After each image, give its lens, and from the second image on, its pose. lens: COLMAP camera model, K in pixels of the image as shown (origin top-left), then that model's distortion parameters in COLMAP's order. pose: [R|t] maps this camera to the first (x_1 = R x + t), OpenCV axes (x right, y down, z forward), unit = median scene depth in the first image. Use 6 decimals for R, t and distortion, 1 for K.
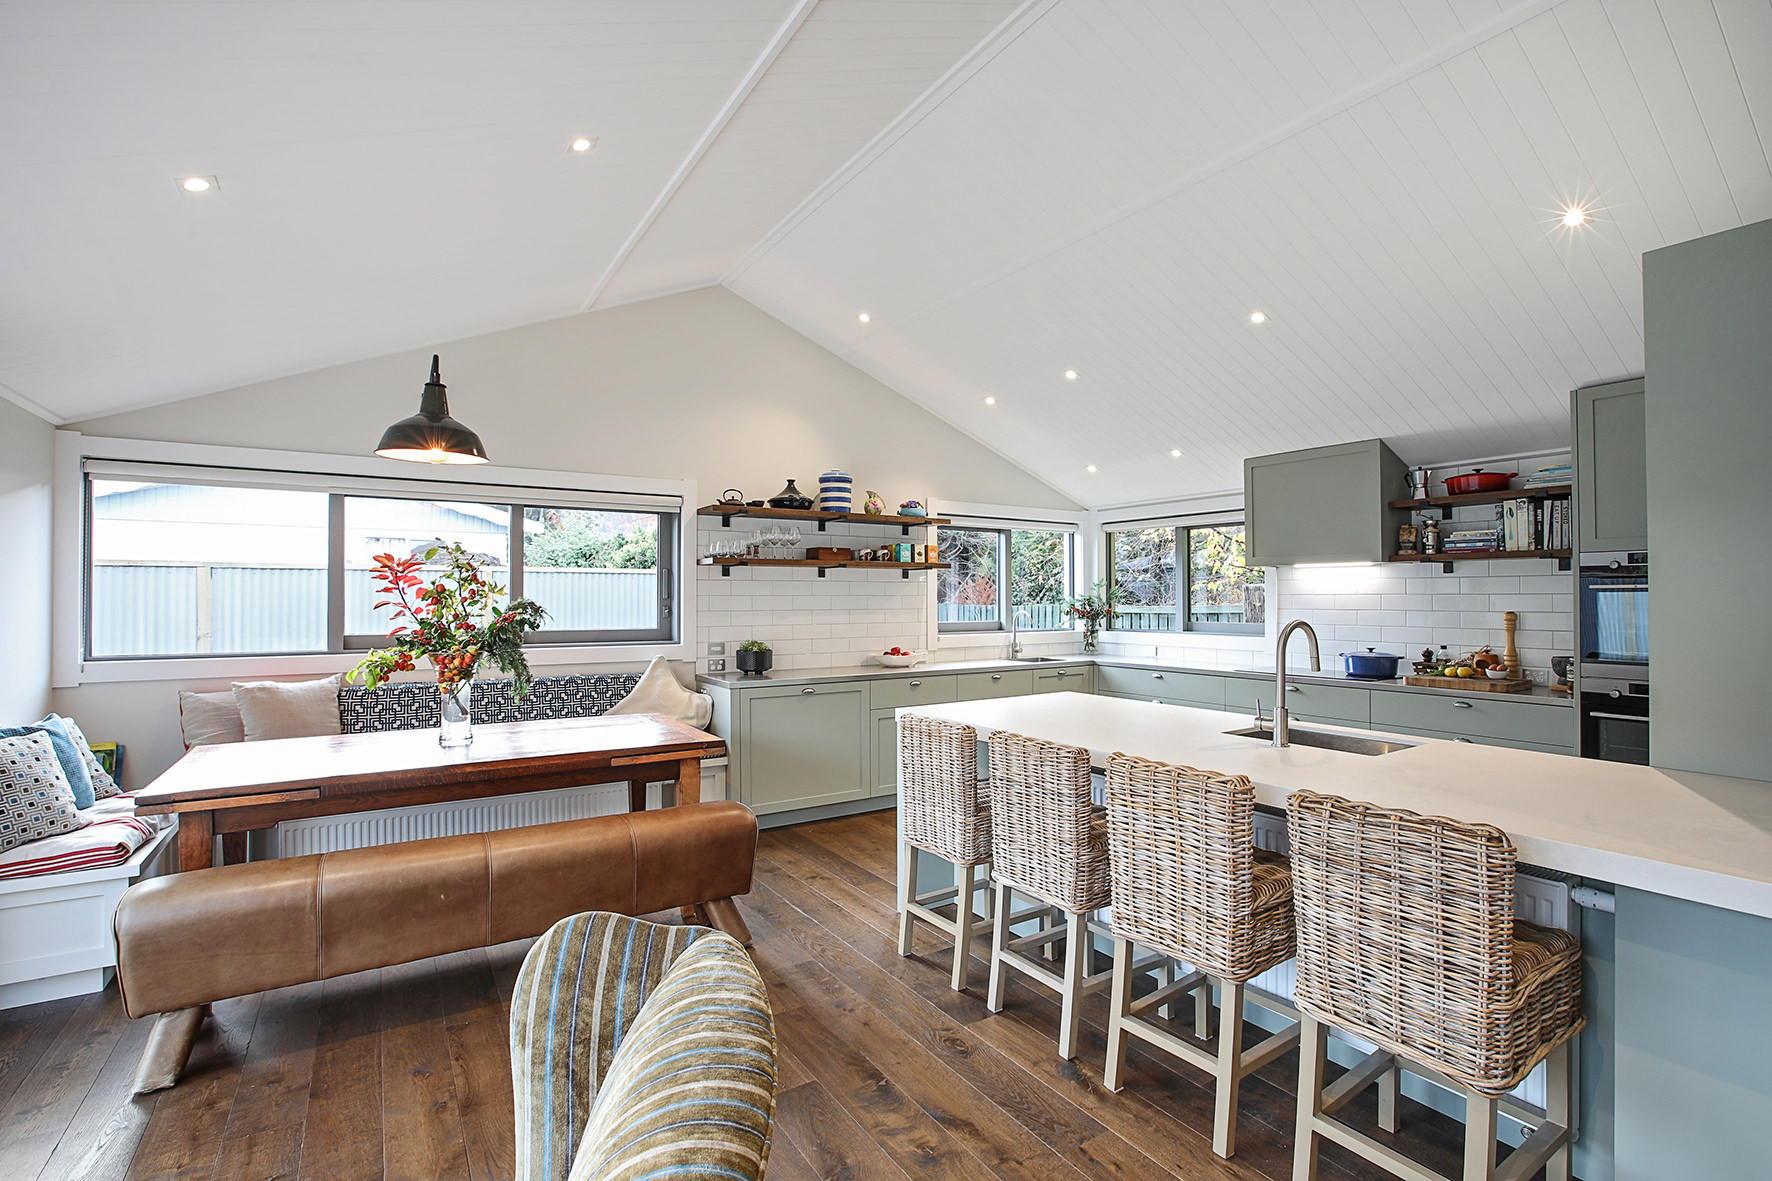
lens RADIAL K [[805.9, 0, 890.9], [0, 805.9, 591.9], [0, 0, 1]] dist [-0.053857, 0.018272]
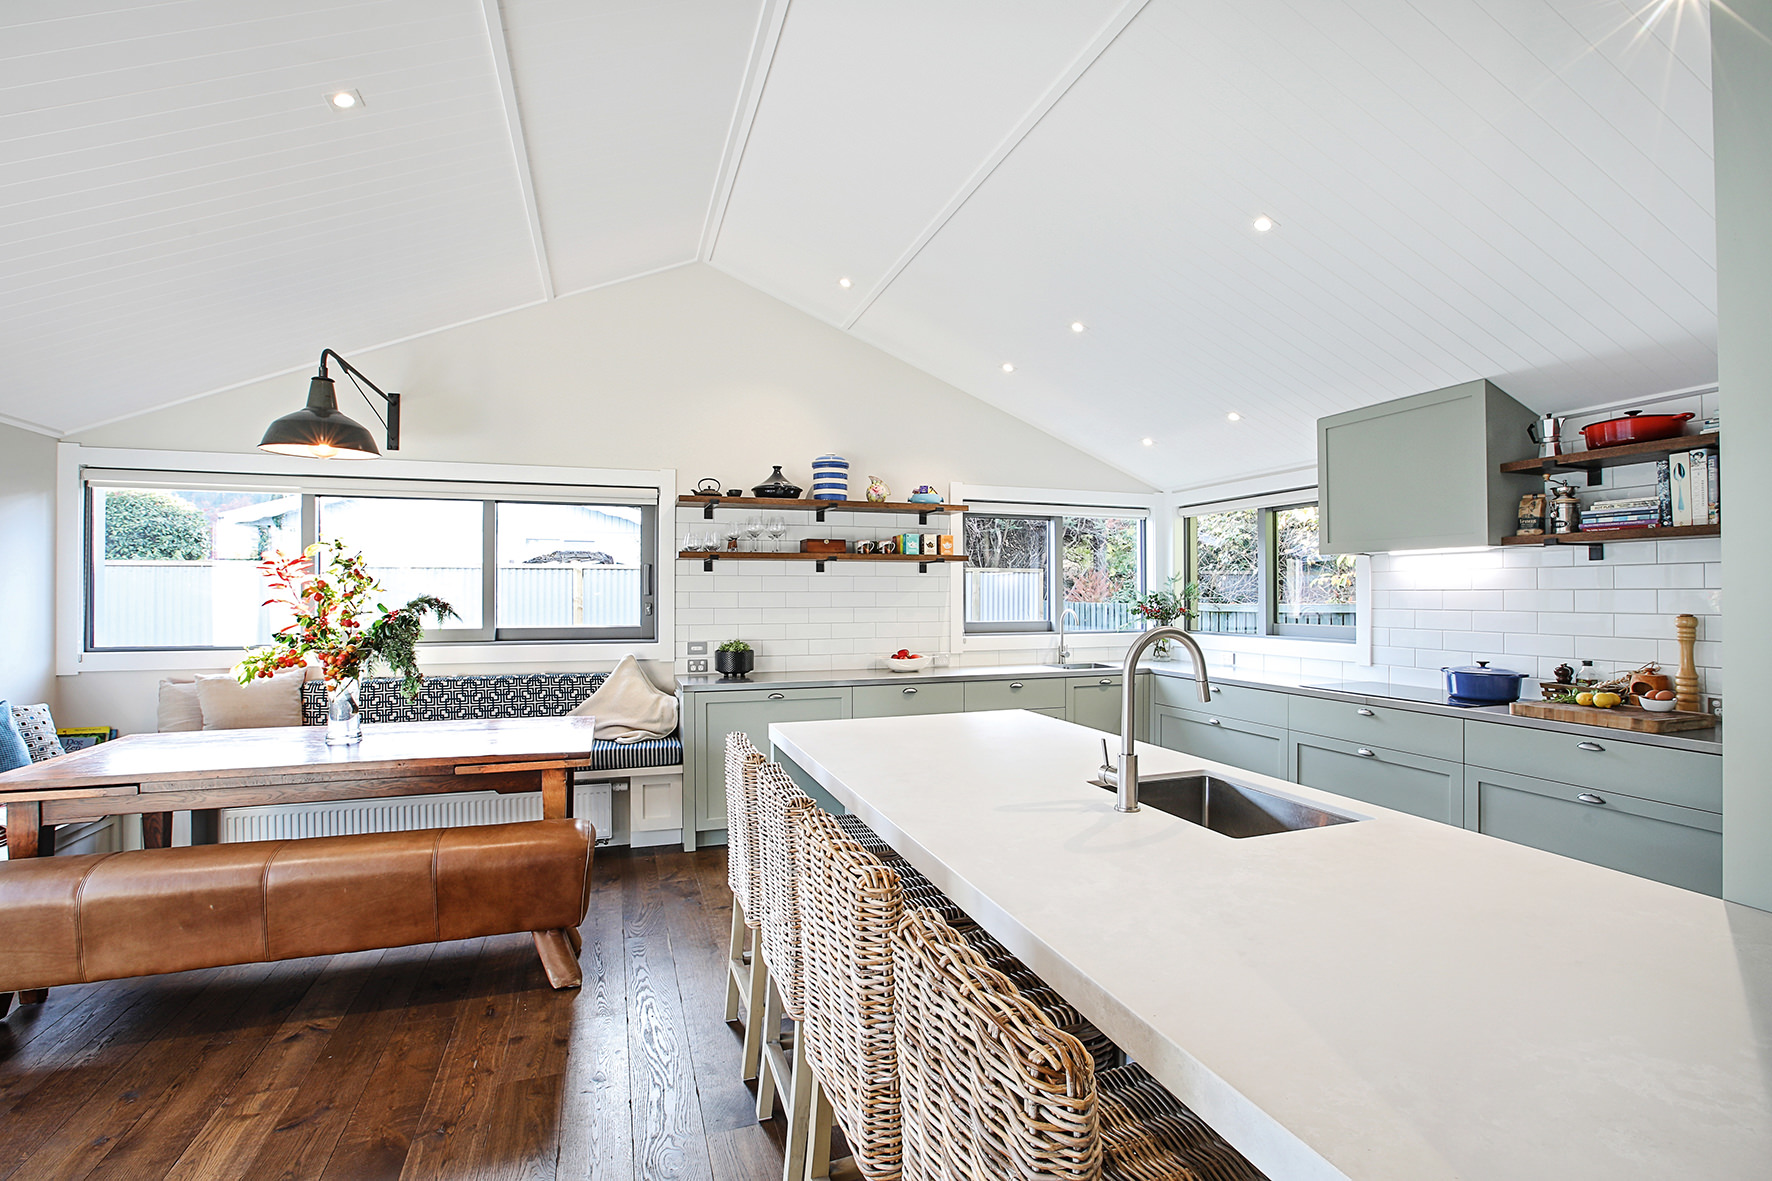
lens RADIAL K [[805.9, 0, 890.9], [0, 805.9, 591.9], [0, 0, 1]] dist [-0.053857, 0.018272]
pose [[0.971071, -0.000685, -0.238791, 0.228871], [0.001730, 0.999990, 0.004165, 0.001076], [0.238786, -0.004457, 0.971062, 0.140729]]
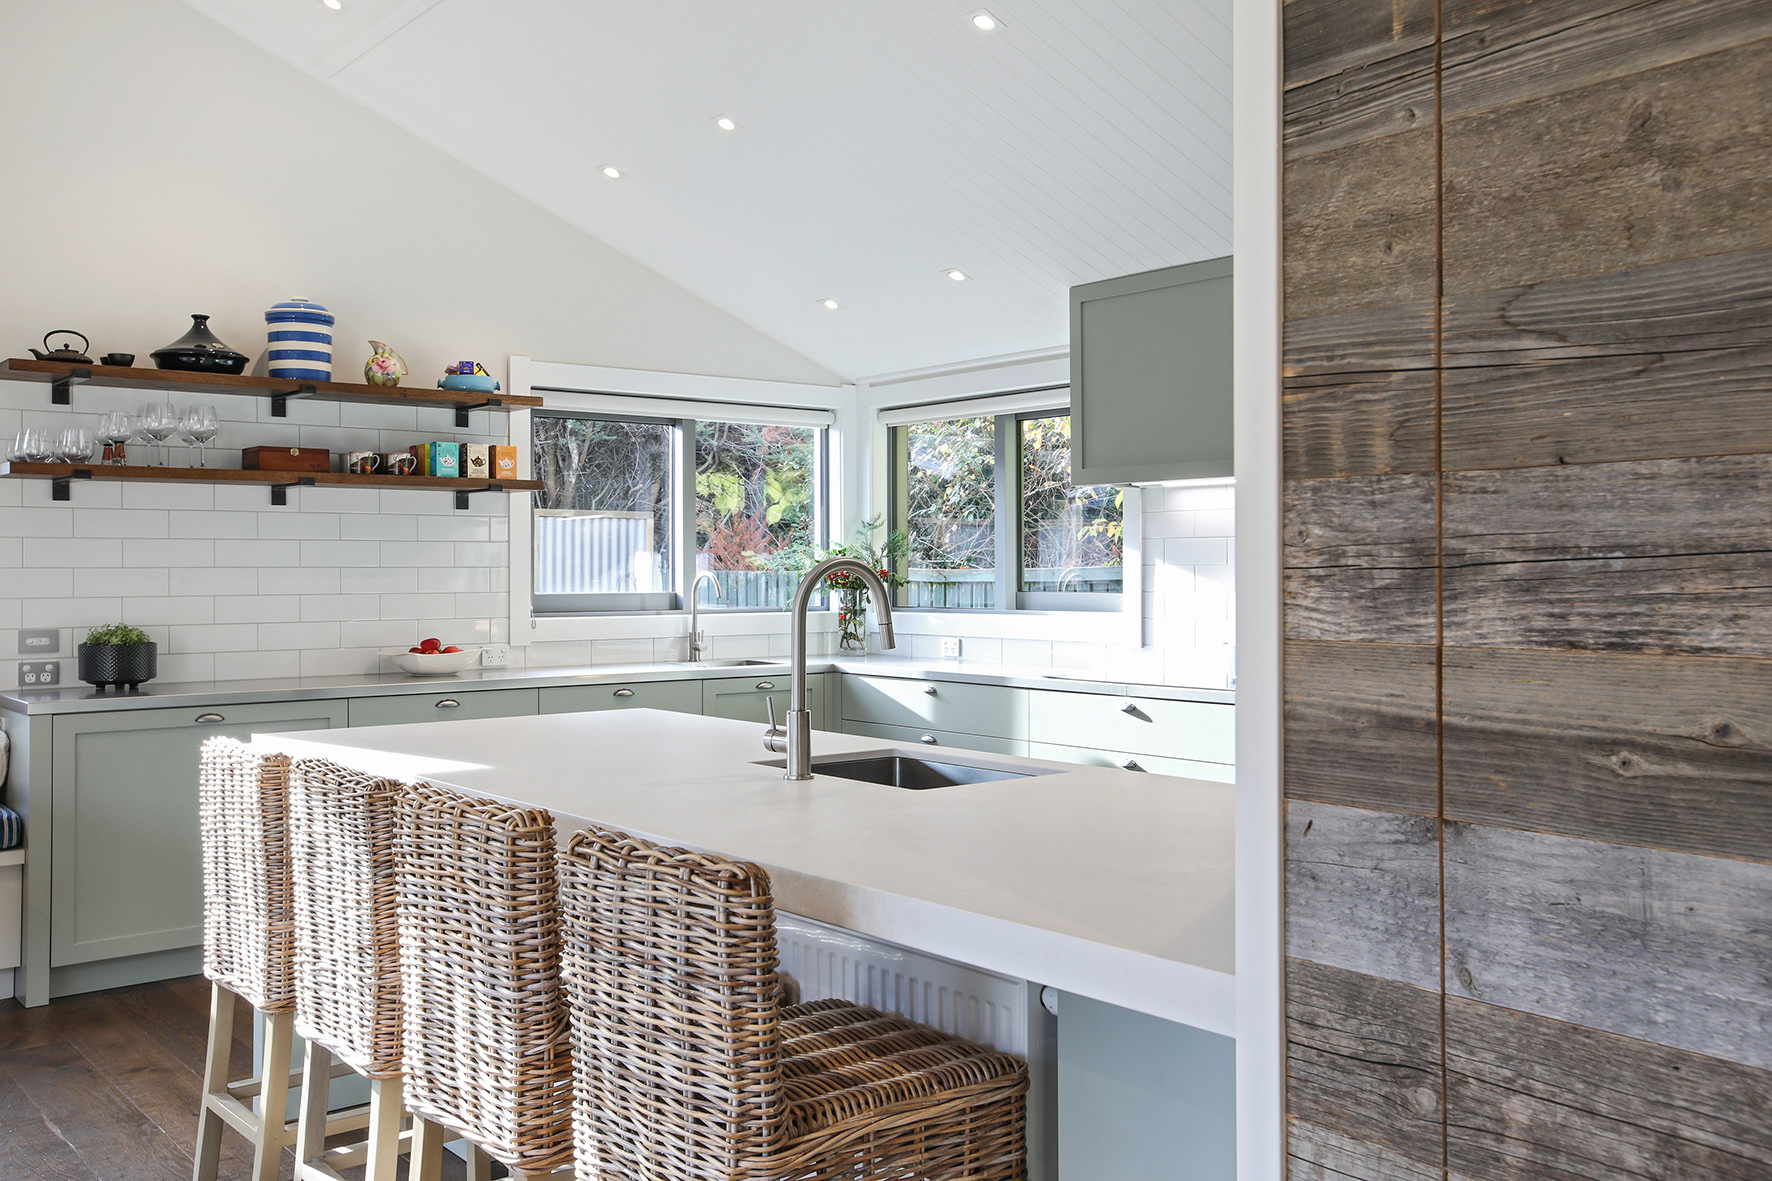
lens RADIAL K [[1595.3, 0, 882.4], [0, 1595.3, 563.8], [0, 0, 1]] dist [-0.035178, 0.174531]
pose [[0.995324, -0.000889, 0.096586, 0.220414], [0.000611, 0.999996, 0.002908, 0.018741], [-0.096588, -0.002835, 0.995320, -0.068045]]
